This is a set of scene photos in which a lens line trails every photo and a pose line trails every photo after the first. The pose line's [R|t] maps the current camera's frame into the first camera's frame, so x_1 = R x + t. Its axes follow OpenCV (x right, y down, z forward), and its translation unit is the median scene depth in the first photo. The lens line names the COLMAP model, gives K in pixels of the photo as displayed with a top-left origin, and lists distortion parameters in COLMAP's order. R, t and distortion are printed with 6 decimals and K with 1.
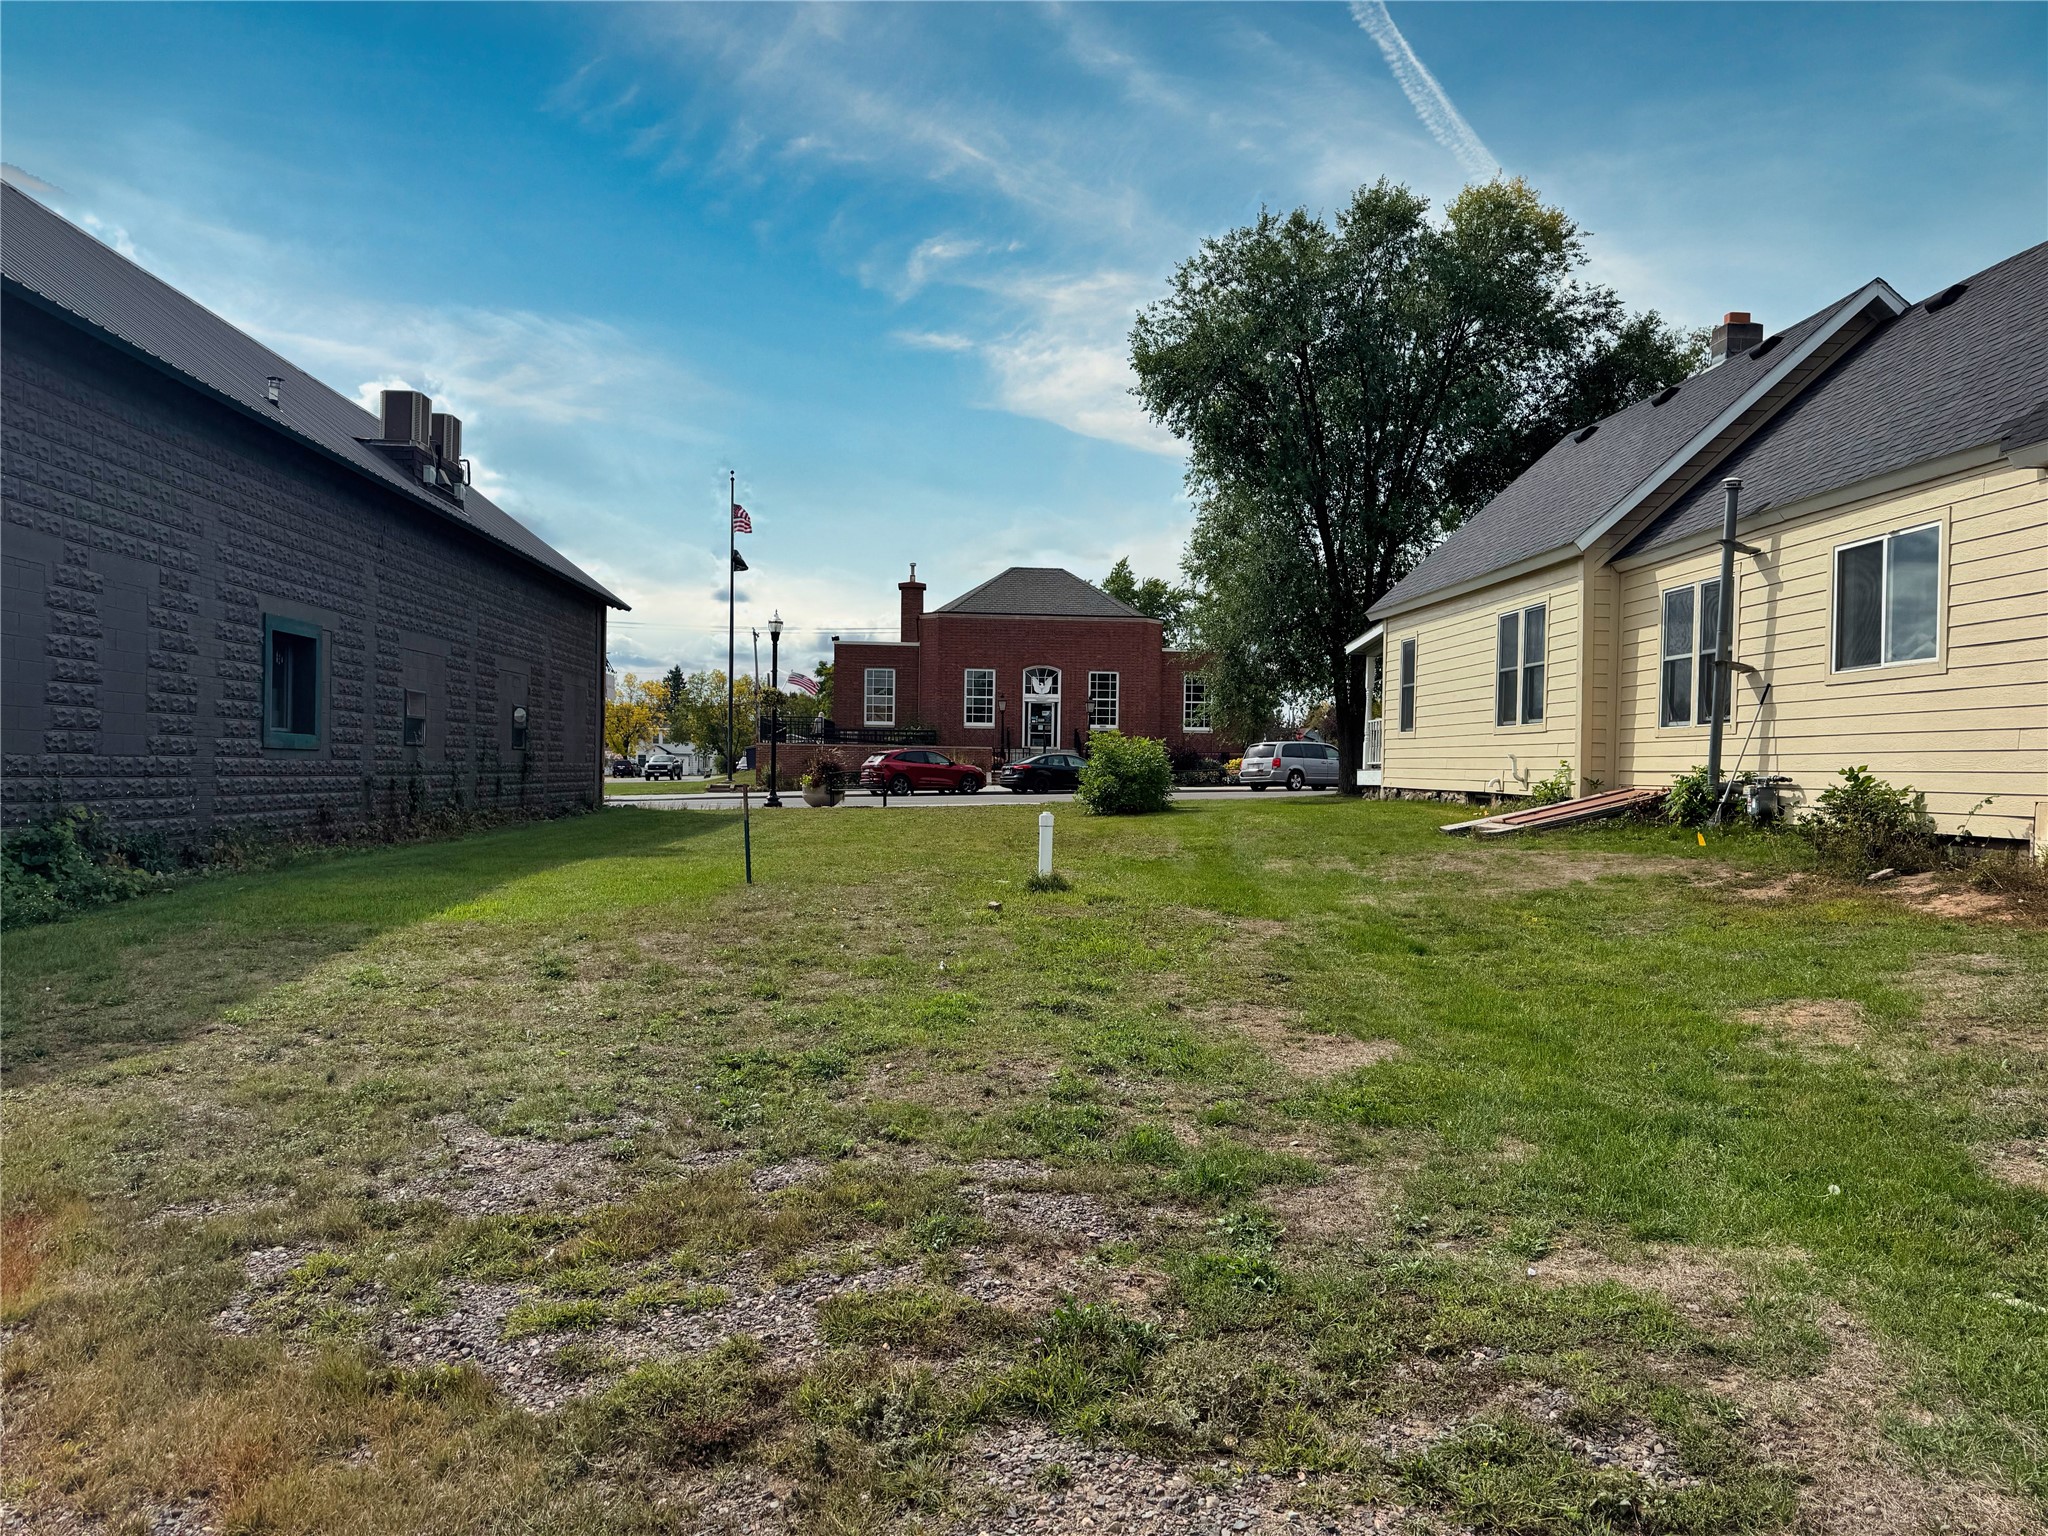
lens RADIAL K [[1447.5, 0, 1052.5], [0, 1447.5, 794.4], [0, 0, 1]] dist [0.084236, -0.101364]
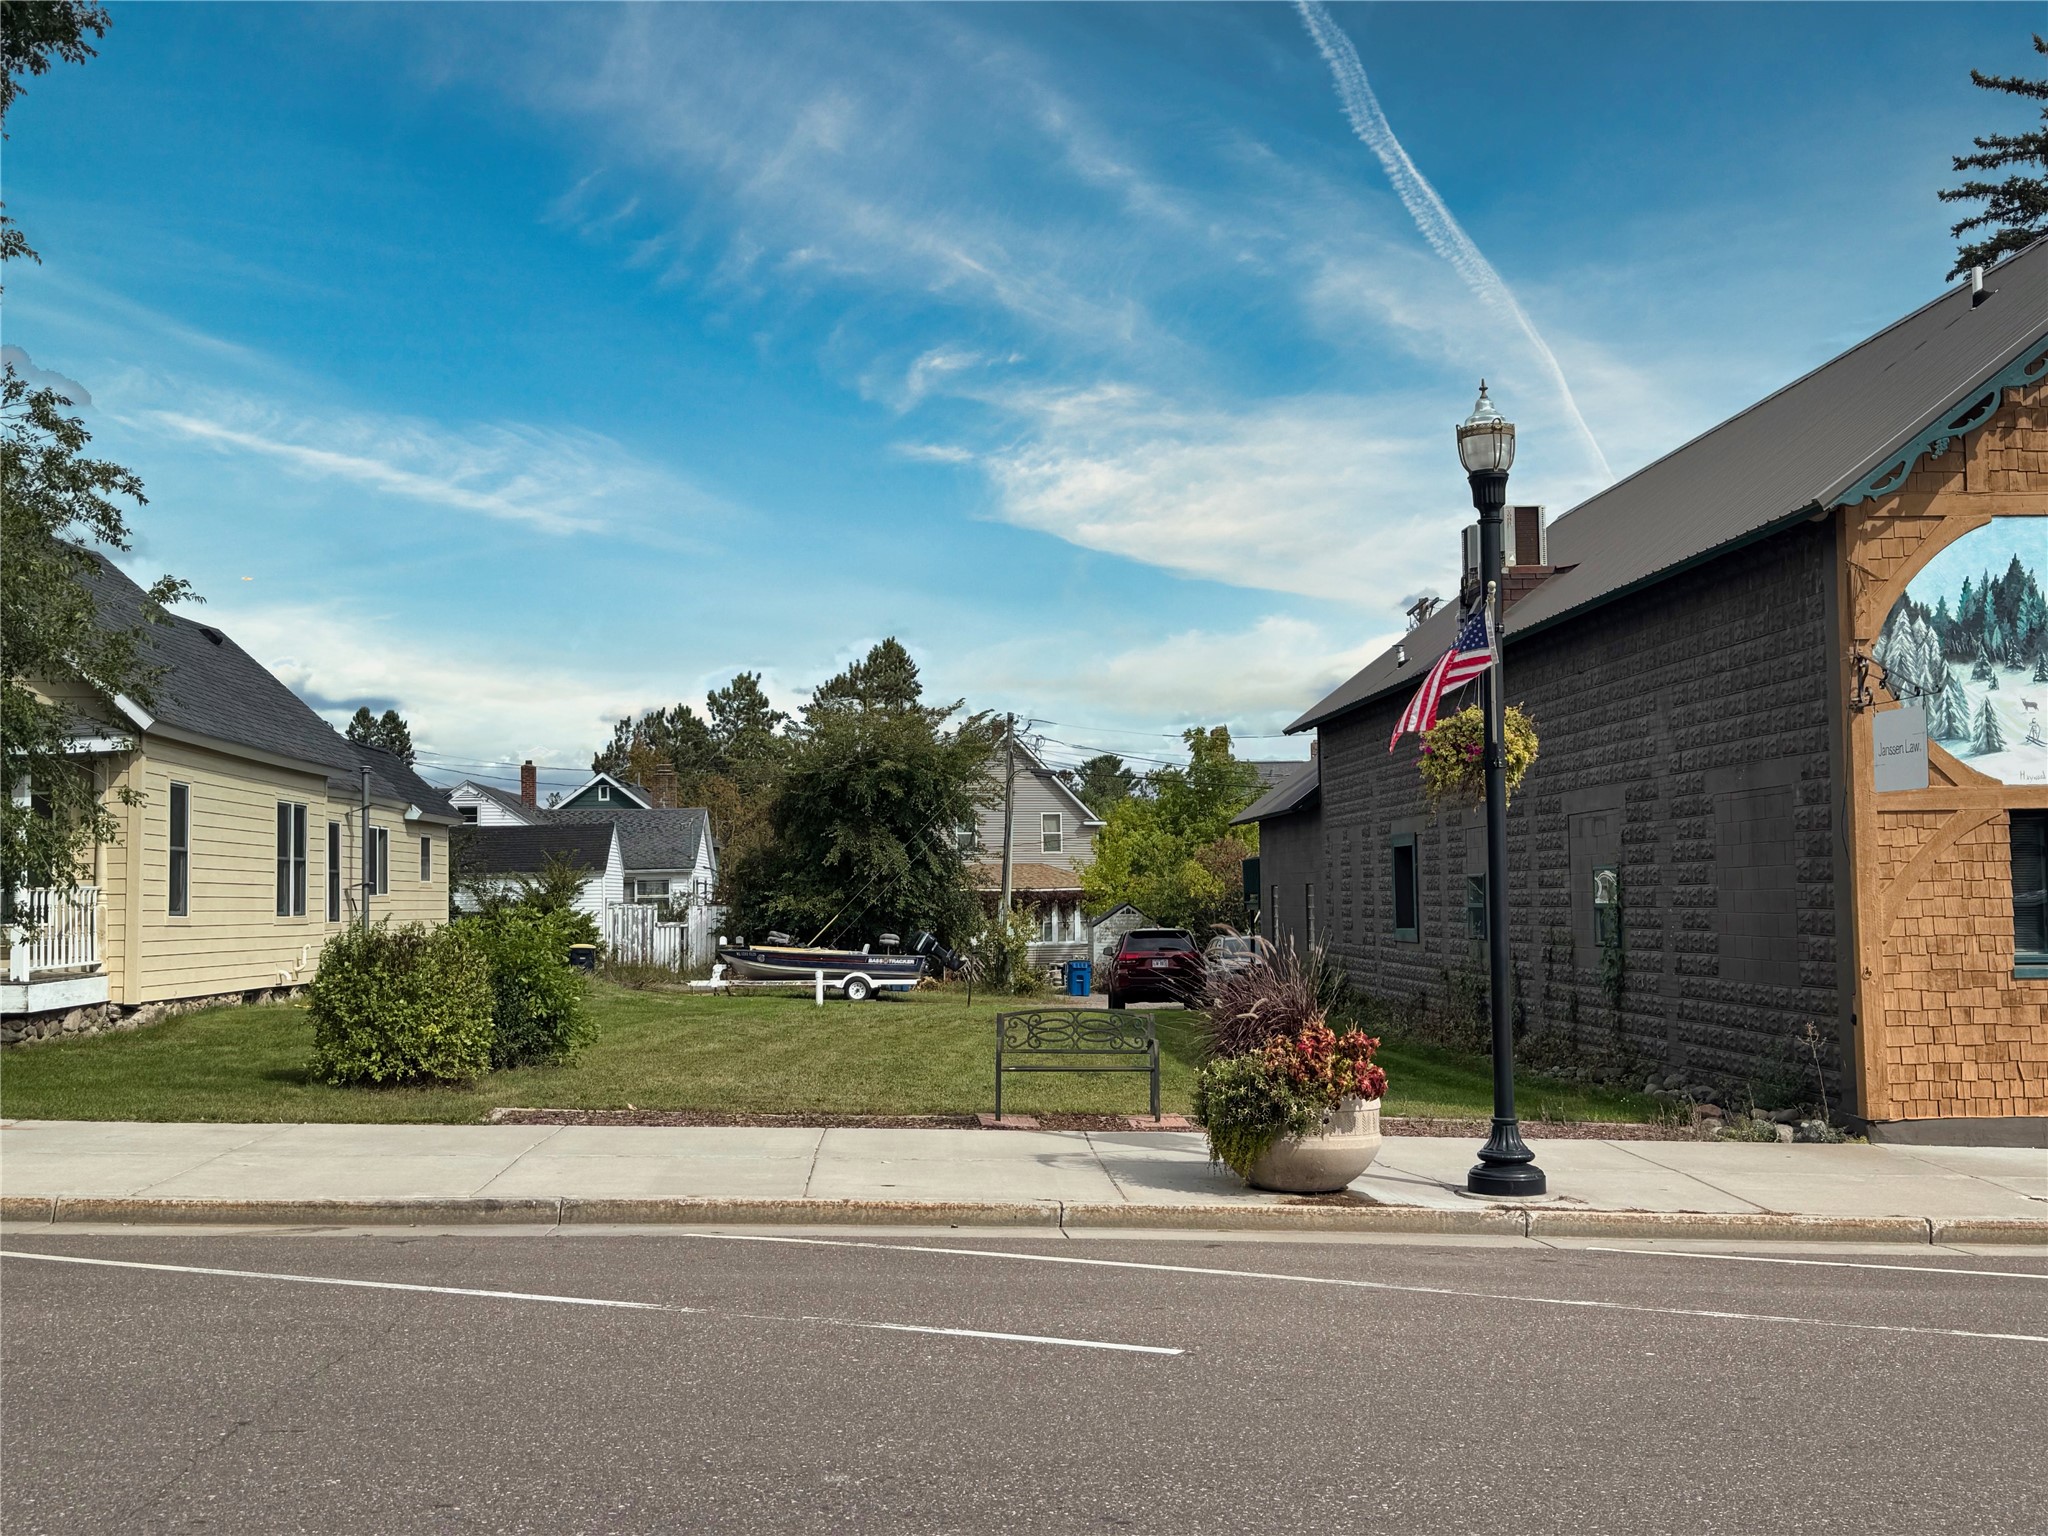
lens RADIAL K [[2332.5, 0, 1018.2], [0, 2332.5, 796.8], [0, 0, 1]] dist [0.090628, 0.000000]
pose [[-0.999592, -0.001318, 0.028532, -0.210690], [-0.002087, 0.999634, -0.026964, -0.079470], [-0.028486, -0.027013, -0.999229, 2.384093]]
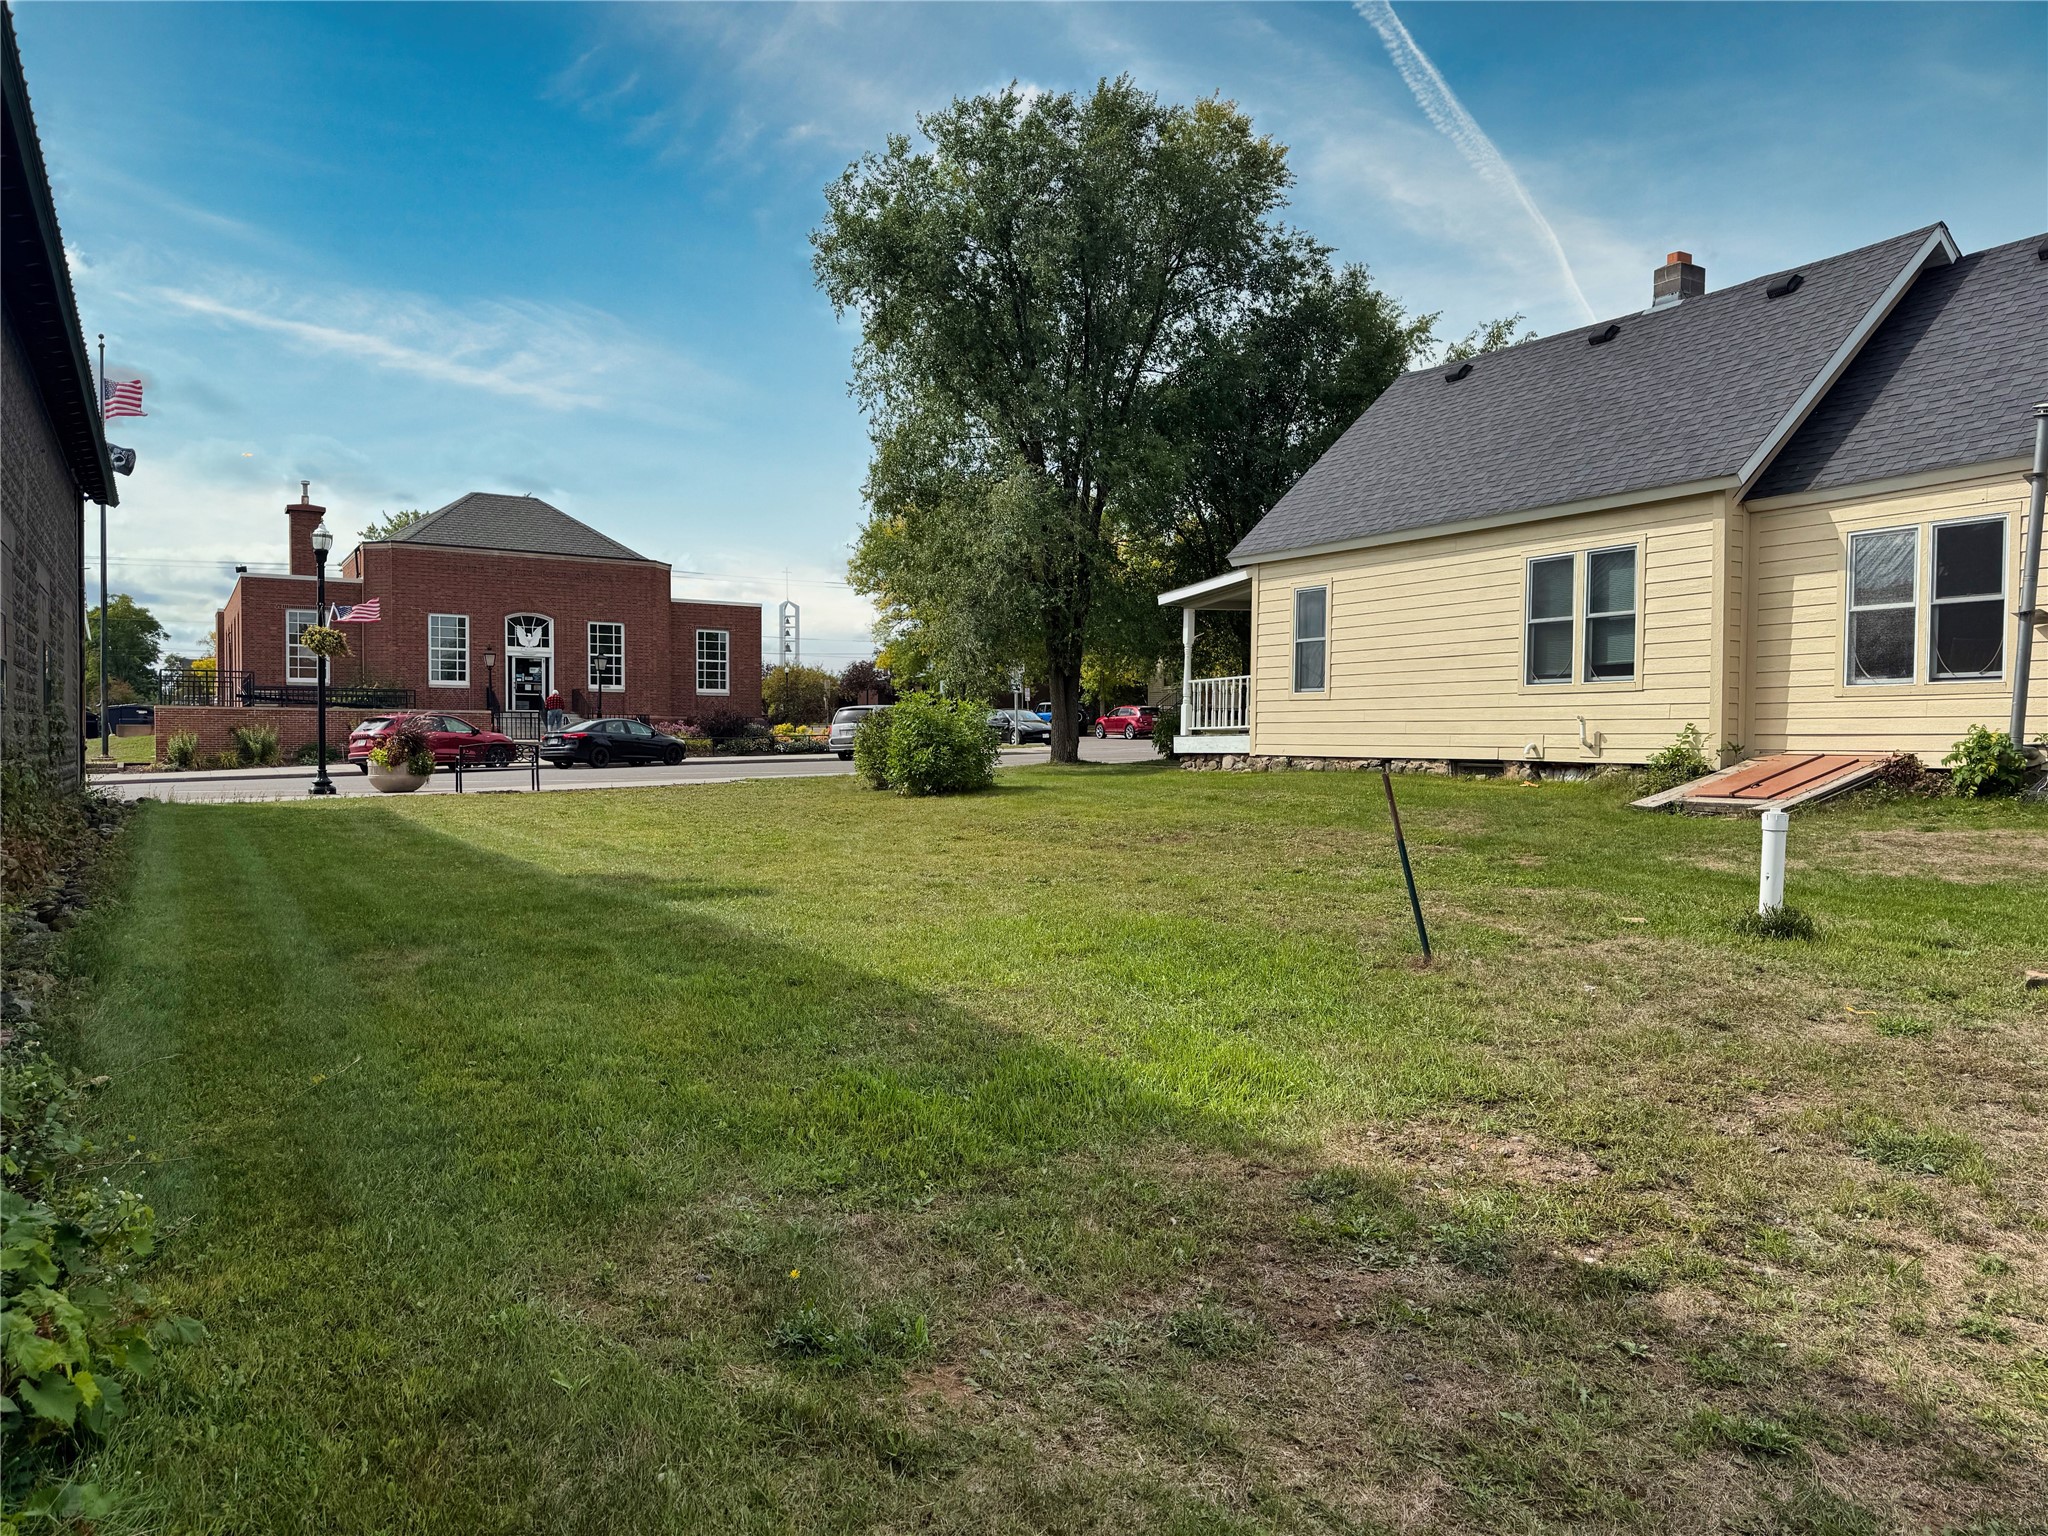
lens RADIAL K [[1447.5, 0, 1039.4], [0, 1447.5, 787.8], [0, 0, 1]] dist [0.084236, -0.101364]
pose [[0.897626, -0.024146, 0.440096, -0.329921], [0.015590, 0.999613, 0.023045, -0.009007], [-0.440482, -0.013824, 0.897655, 0.317278]]
